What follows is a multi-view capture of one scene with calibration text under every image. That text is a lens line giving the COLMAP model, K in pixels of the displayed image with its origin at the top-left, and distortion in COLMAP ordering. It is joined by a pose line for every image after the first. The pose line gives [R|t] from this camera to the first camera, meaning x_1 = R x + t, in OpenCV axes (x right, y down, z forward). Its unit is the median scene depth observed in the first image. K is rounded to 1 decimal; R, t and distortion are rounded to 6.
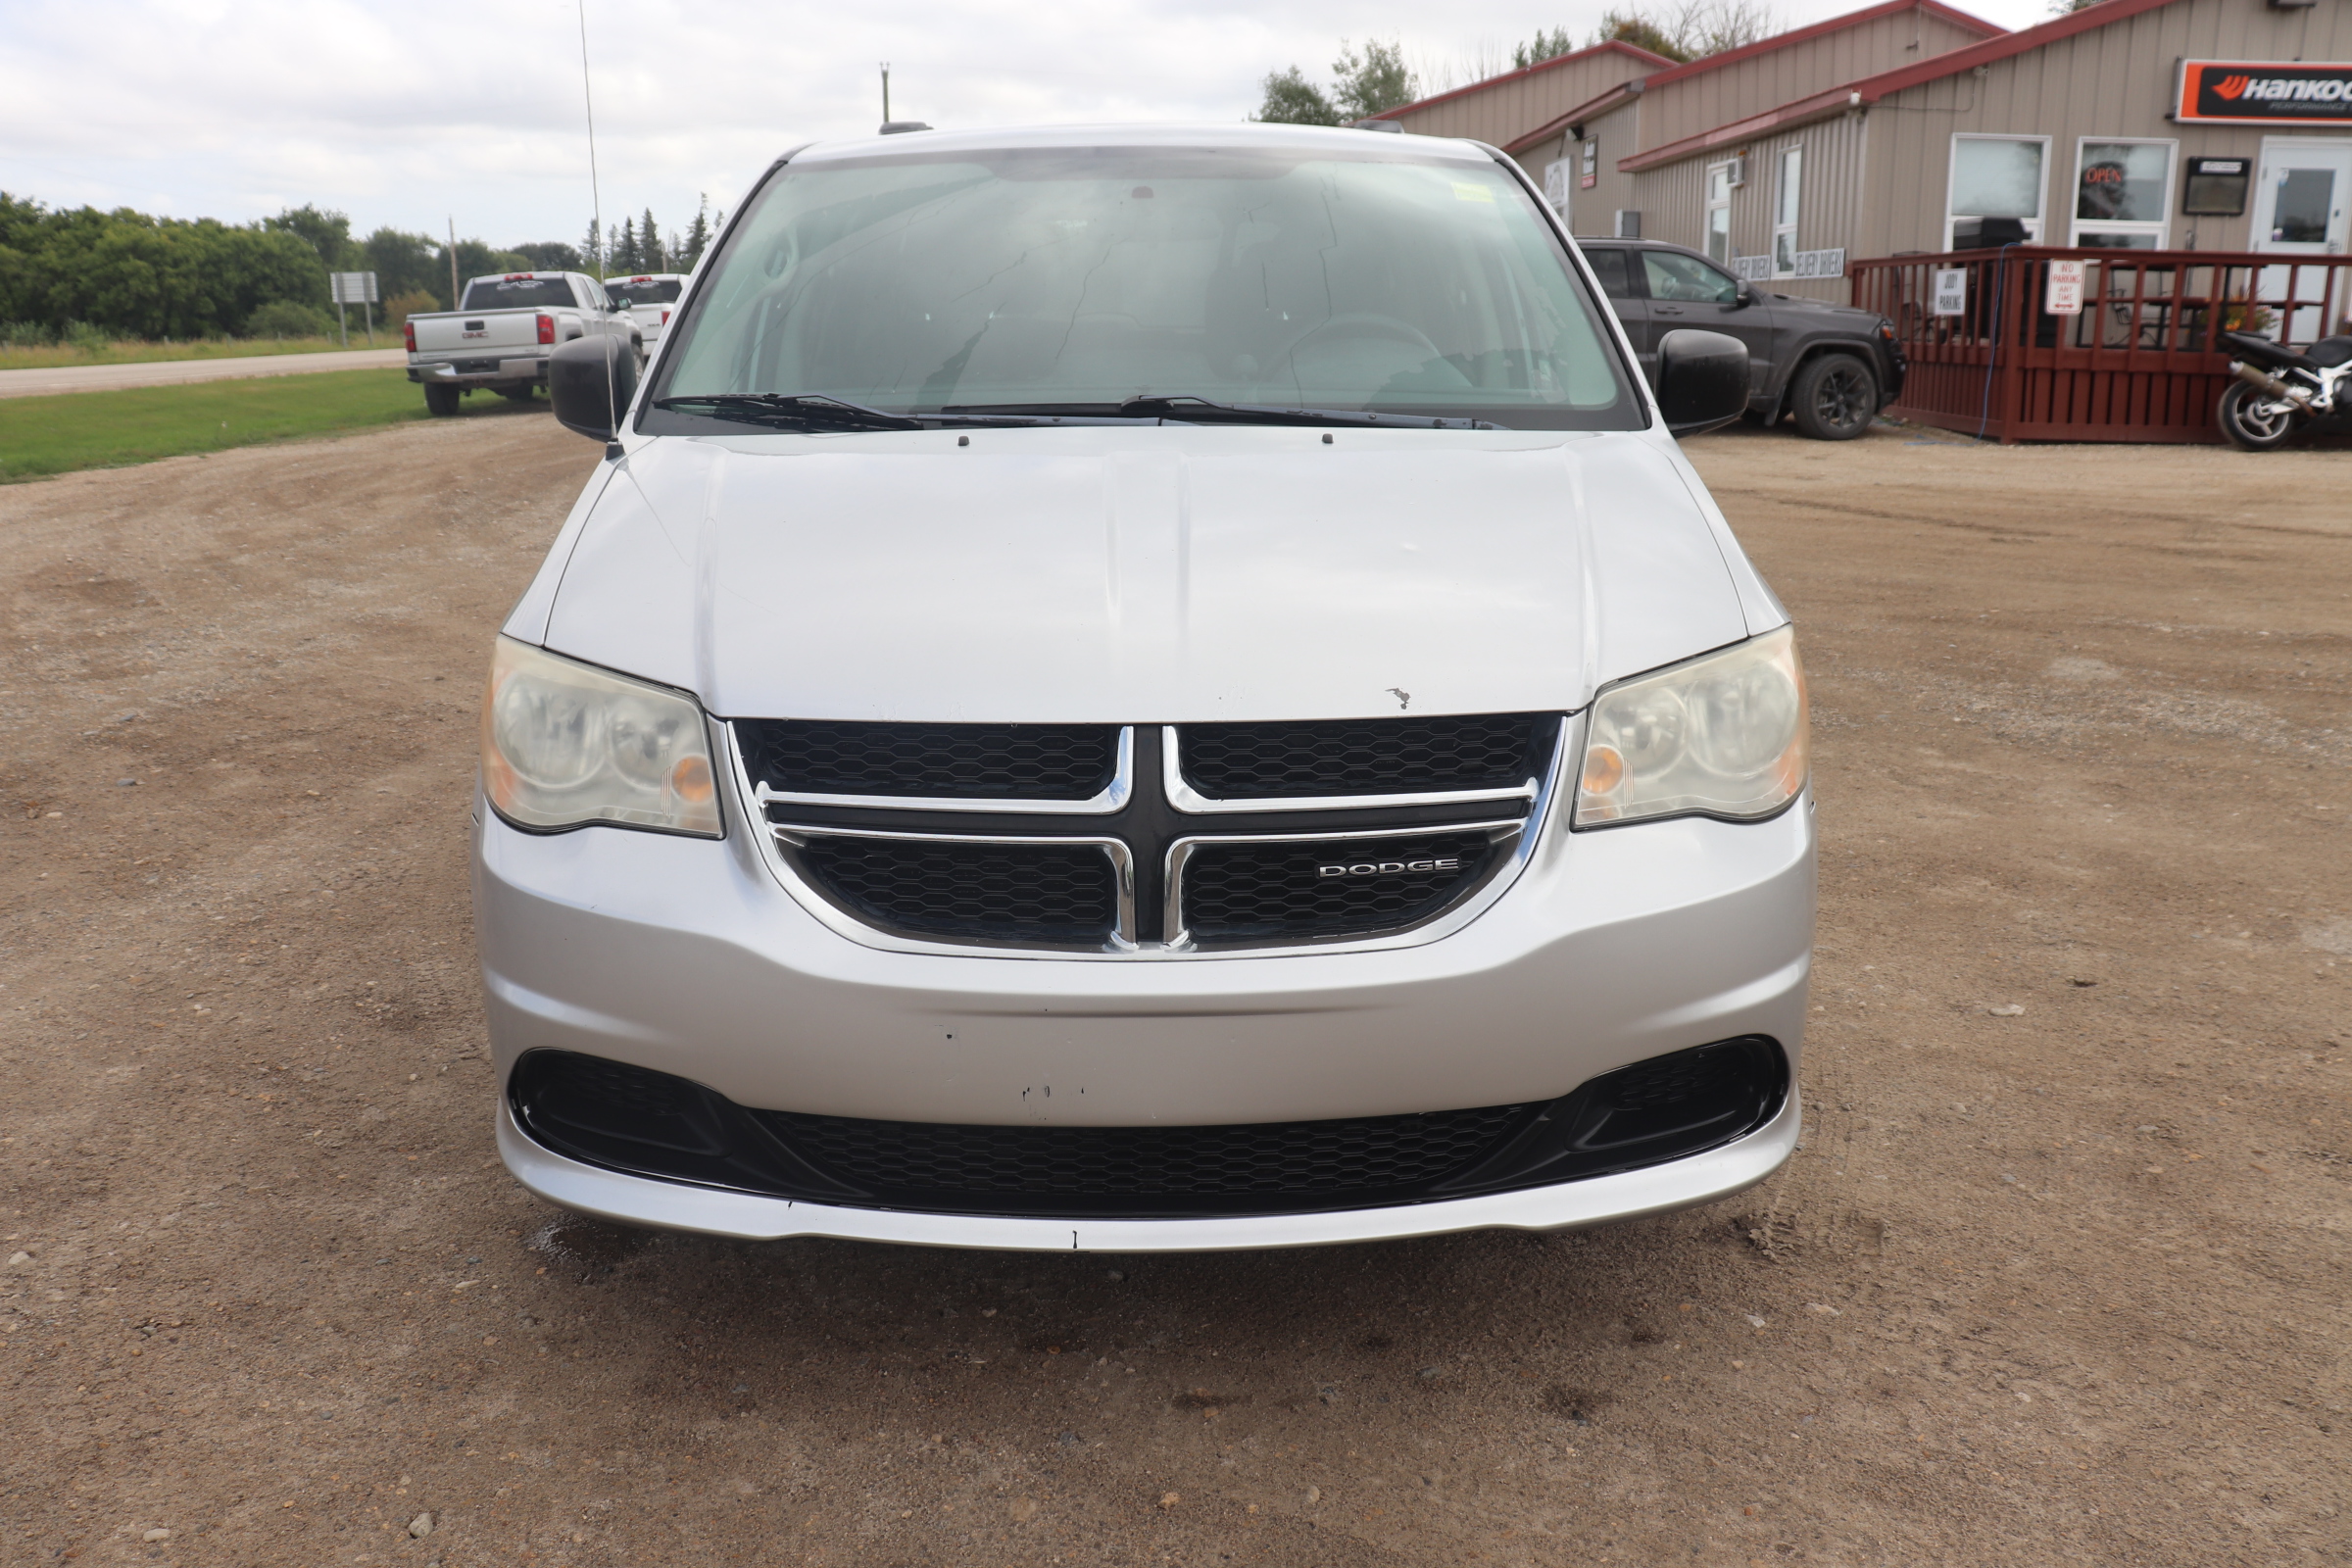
lens RADIAL K [[1936.6, 0, 1168.1], [0, 1936.6, 743.0], [0, 0, 1]] dist [-0.176652, 0.161731]
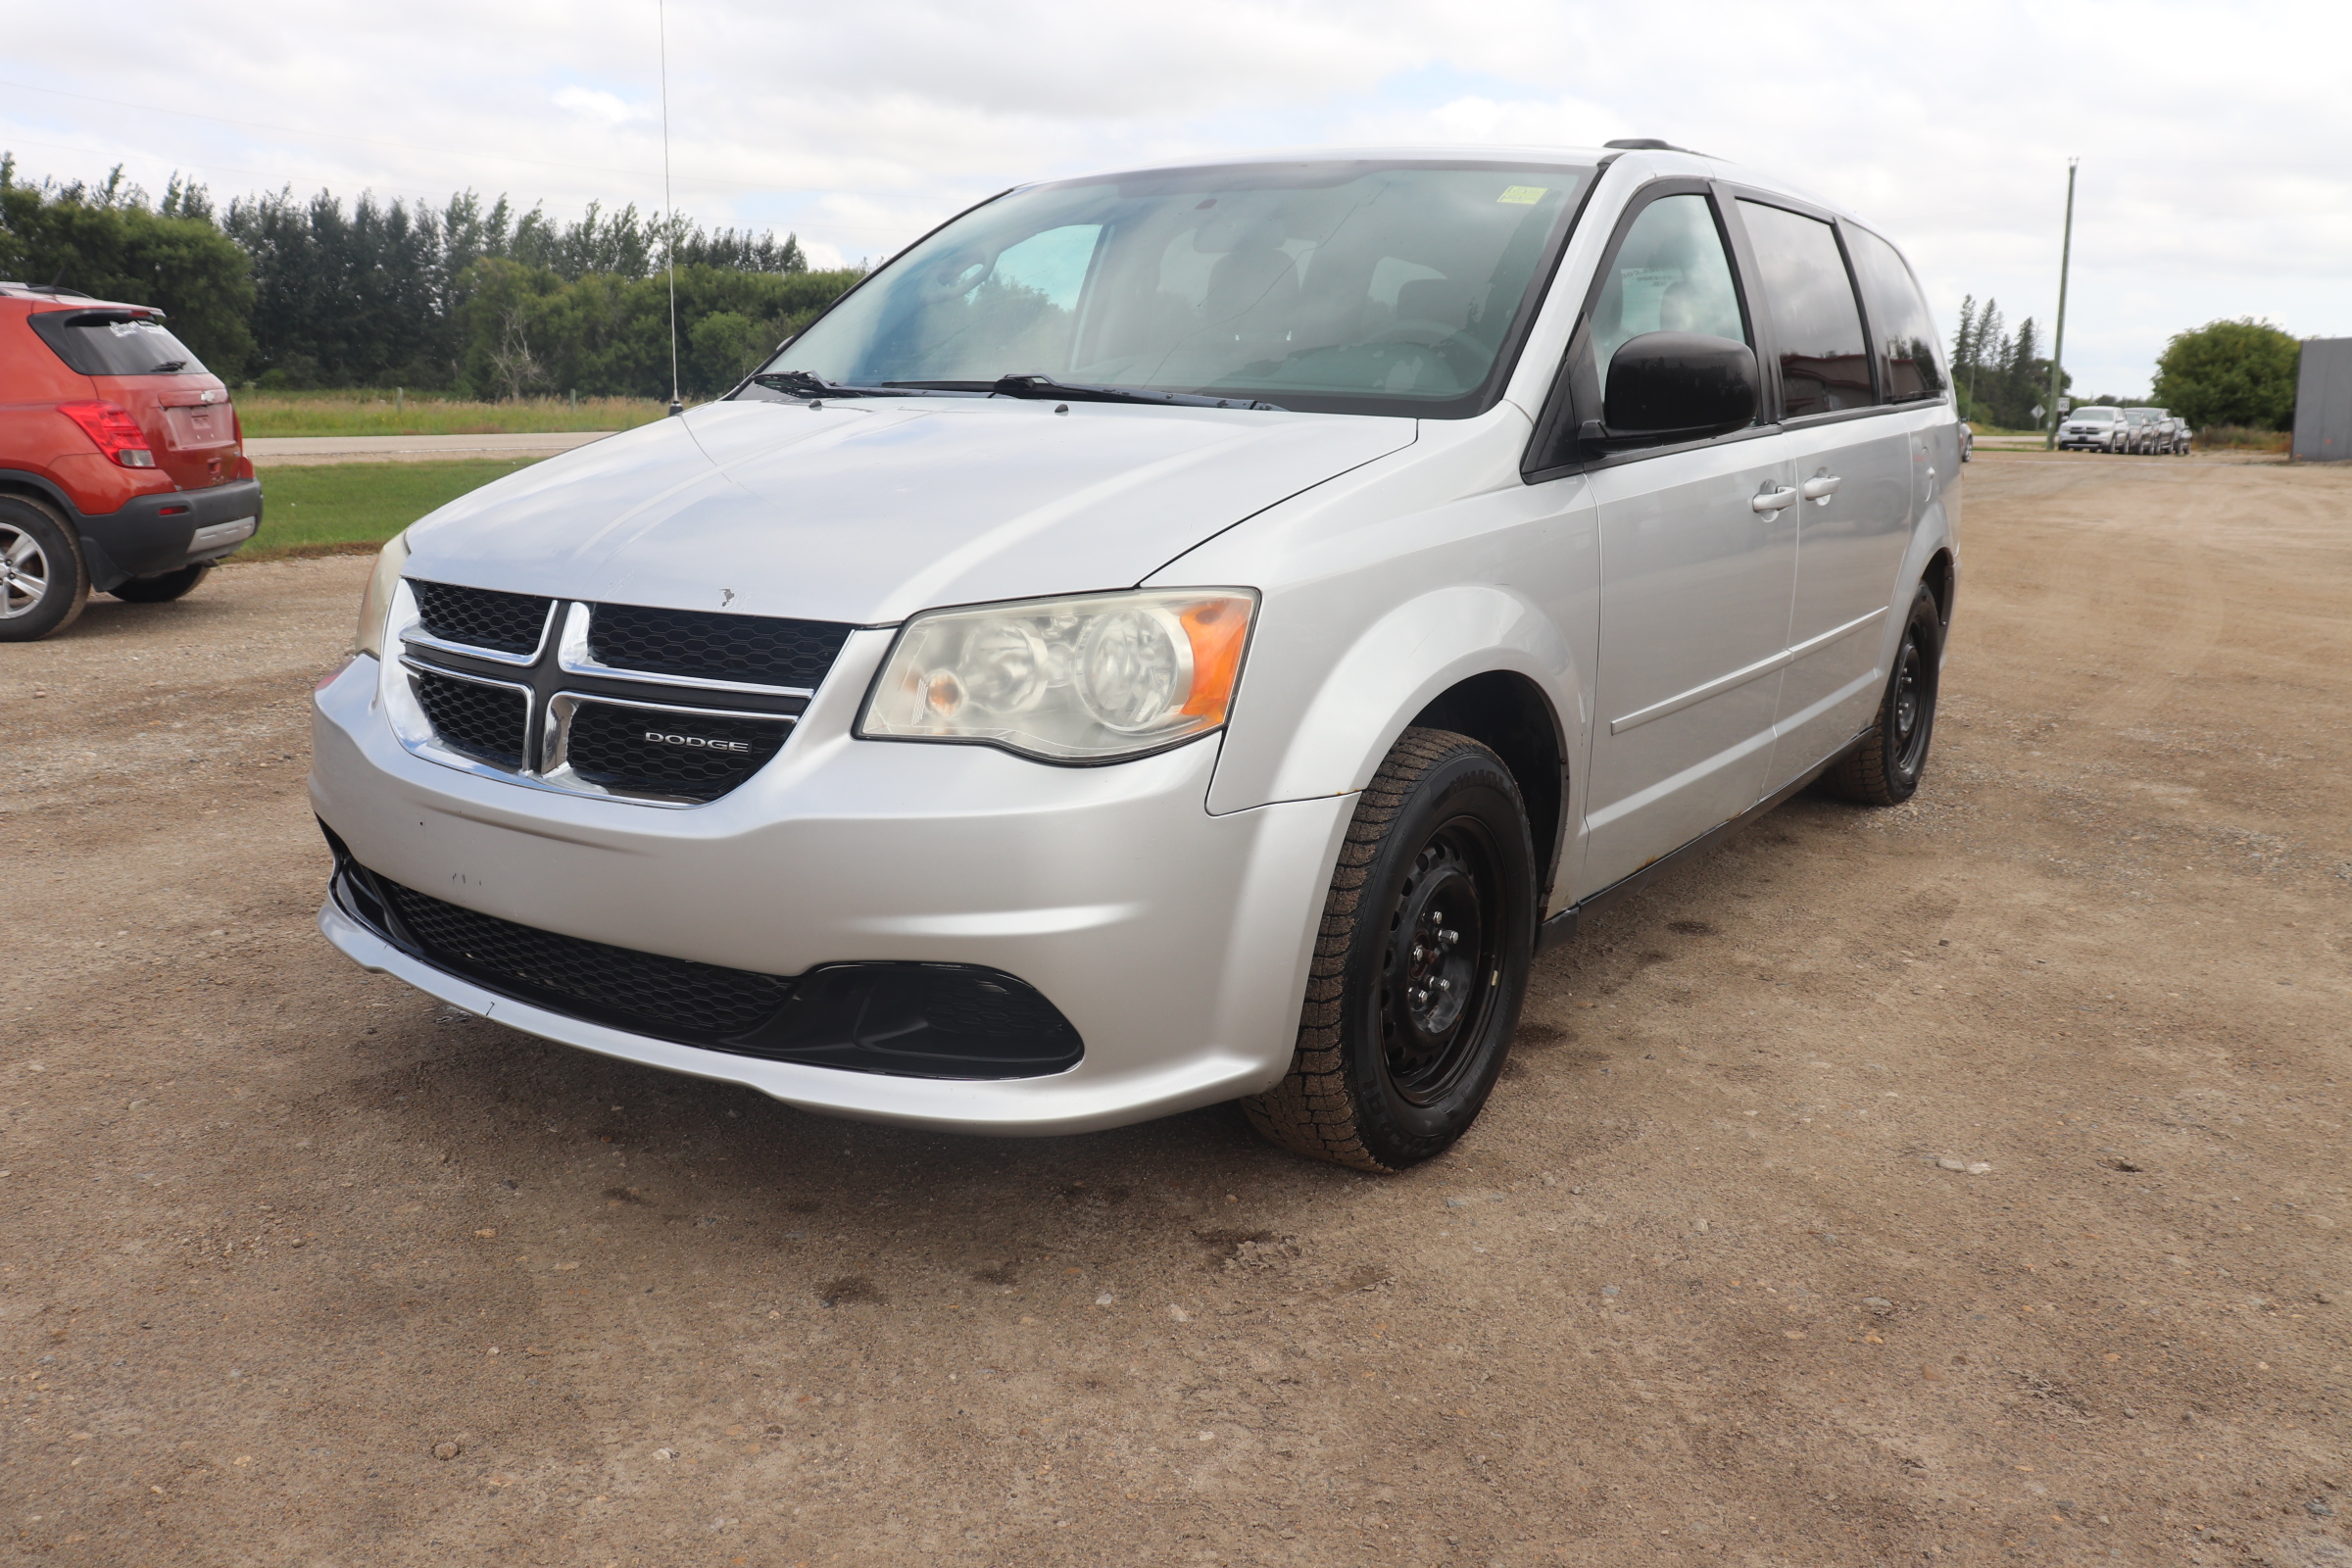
lens RADIAL K [[1936.6, 0, 1168.1], [0, 1936.6, 743.0], [0, 0, 1]] dist [-0.176652, 0.161731]
pose [[0.816294, 0.119013, -0.565243, 0.940189], [-0.147875, 0.988992, -0.005319, 0.028315], [0.558388, 0.087927, 0.824907, 0.206304]]
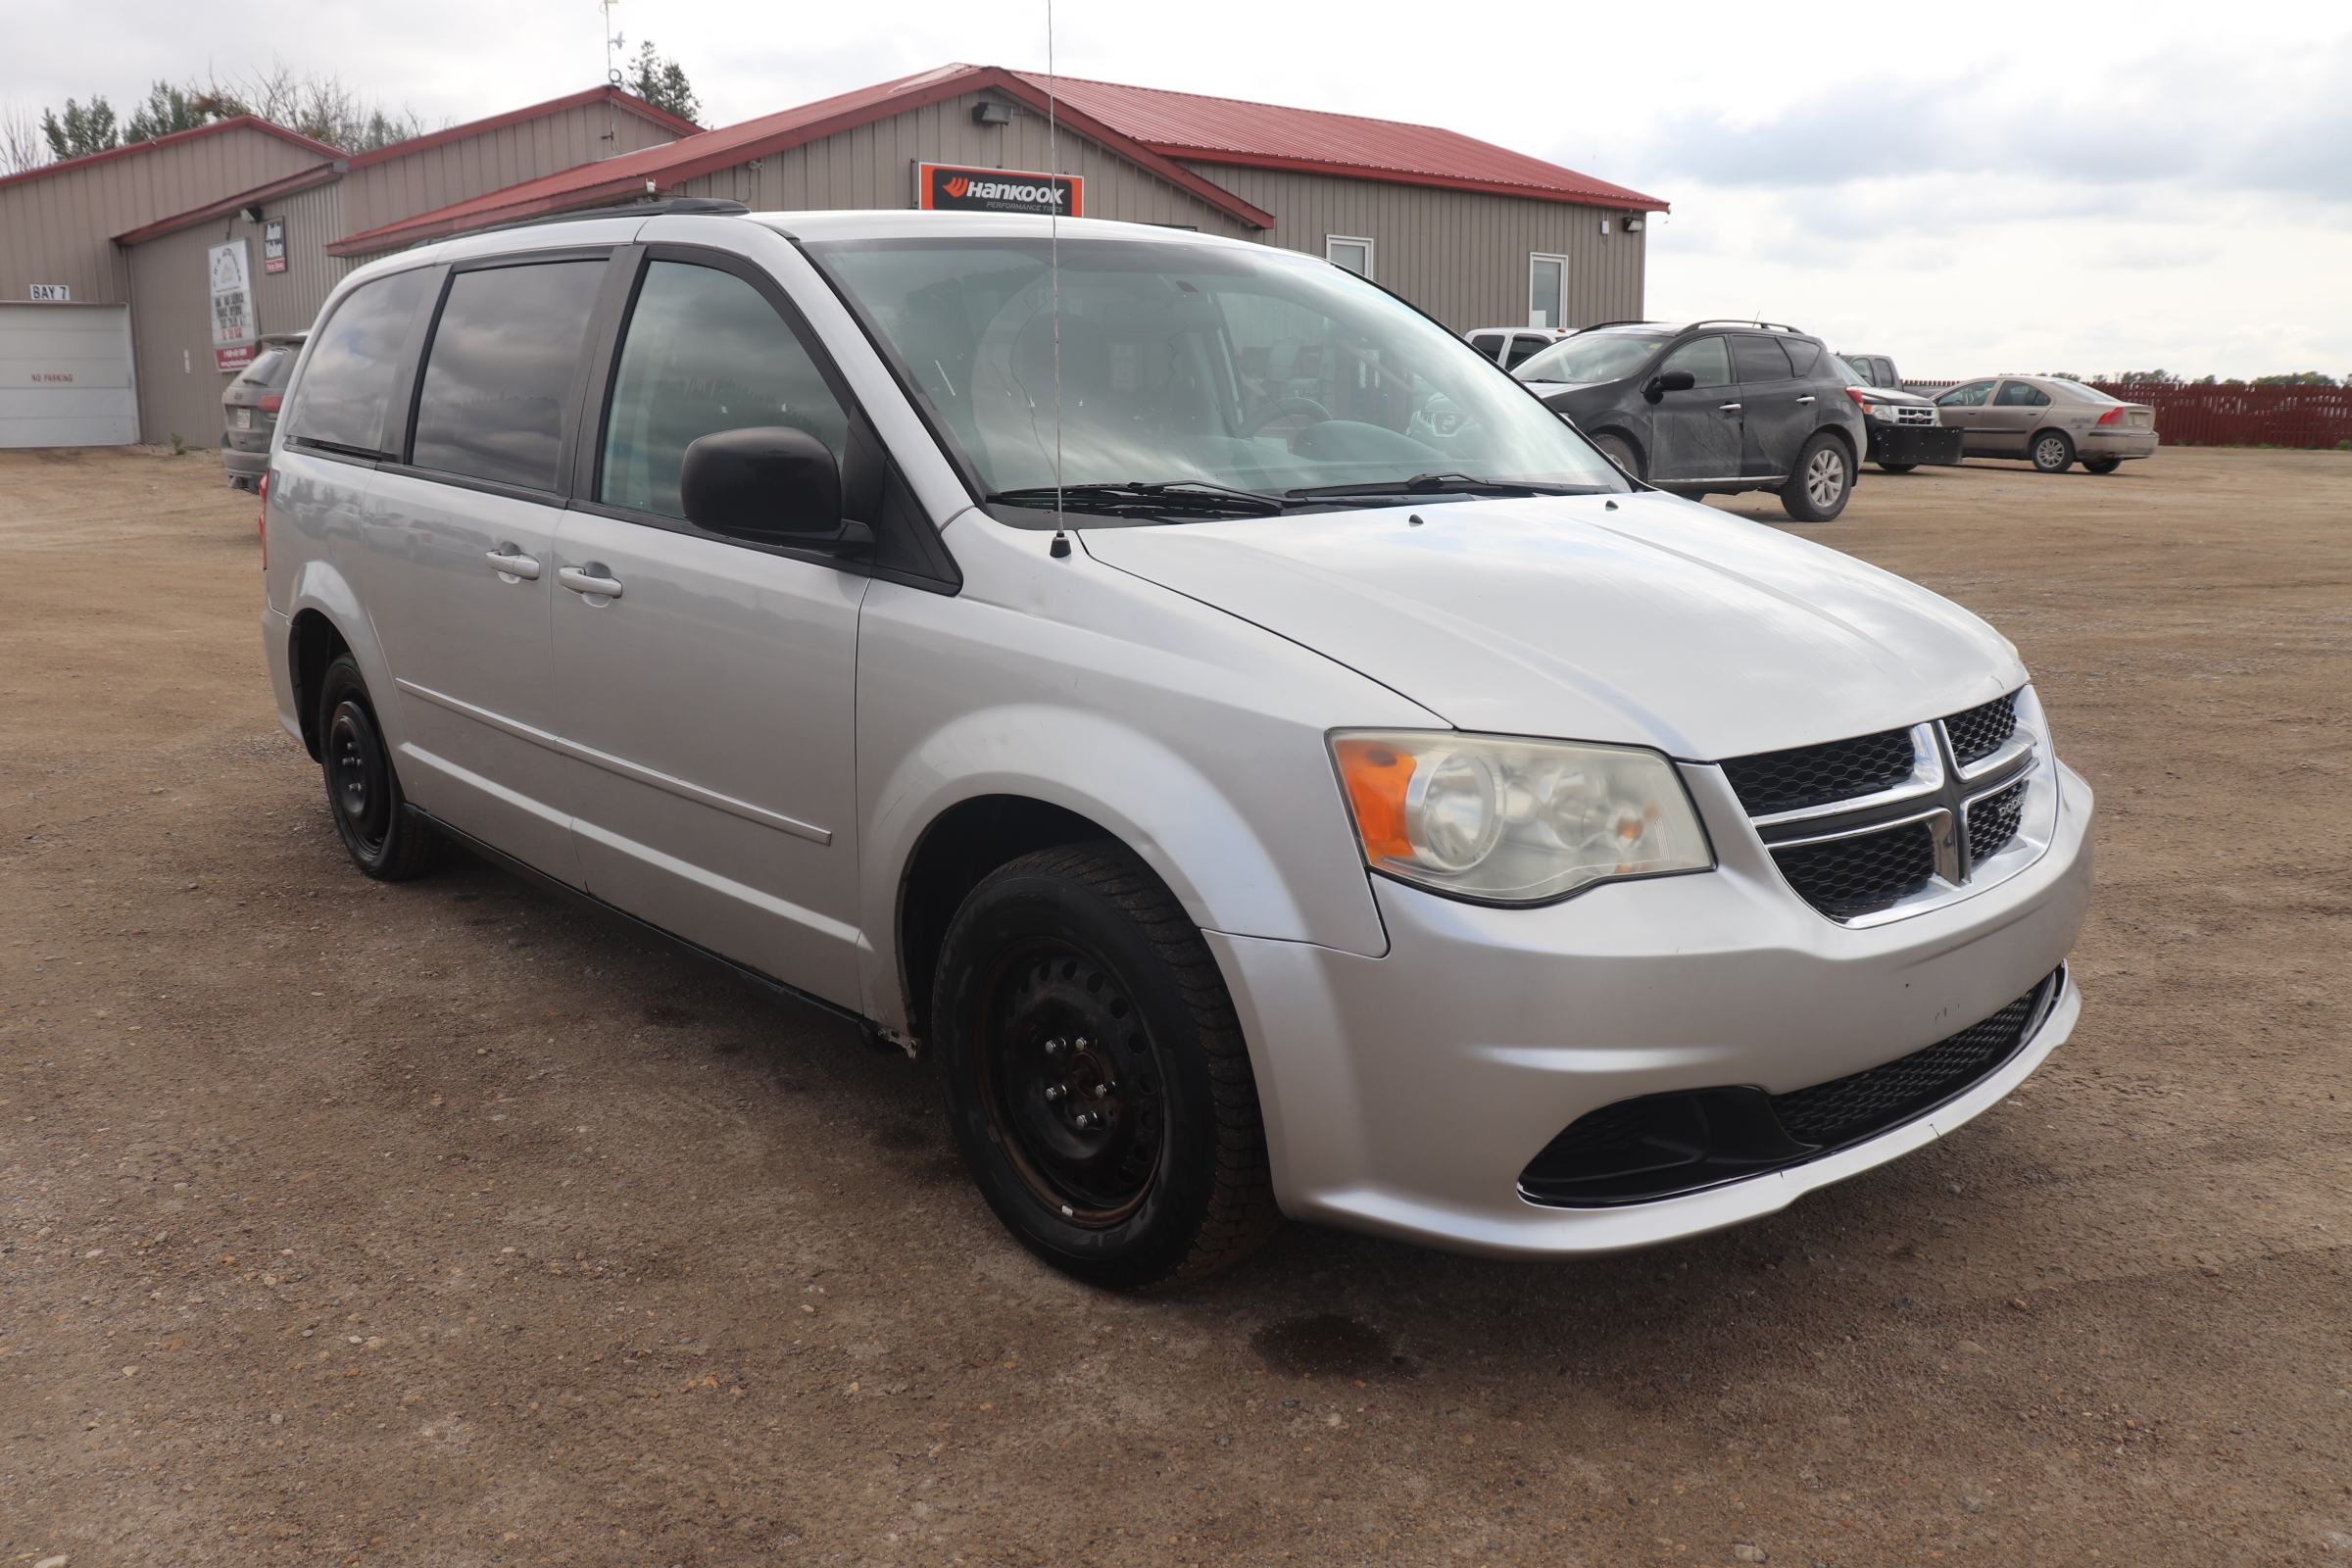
lens RADIAL K [[1936.6, 0, 1168.1], [0, 1936.6, 743.0], [0, 0, 1]] dist [-0.176652, 0.161731]
pose [[0.751948, -0.124677, 0.647326, -1.152344], [0.151327, 0.988376, 0.014579, -0.085320], [-0.641619, 0.086996, 0.762074, 0.336846]]
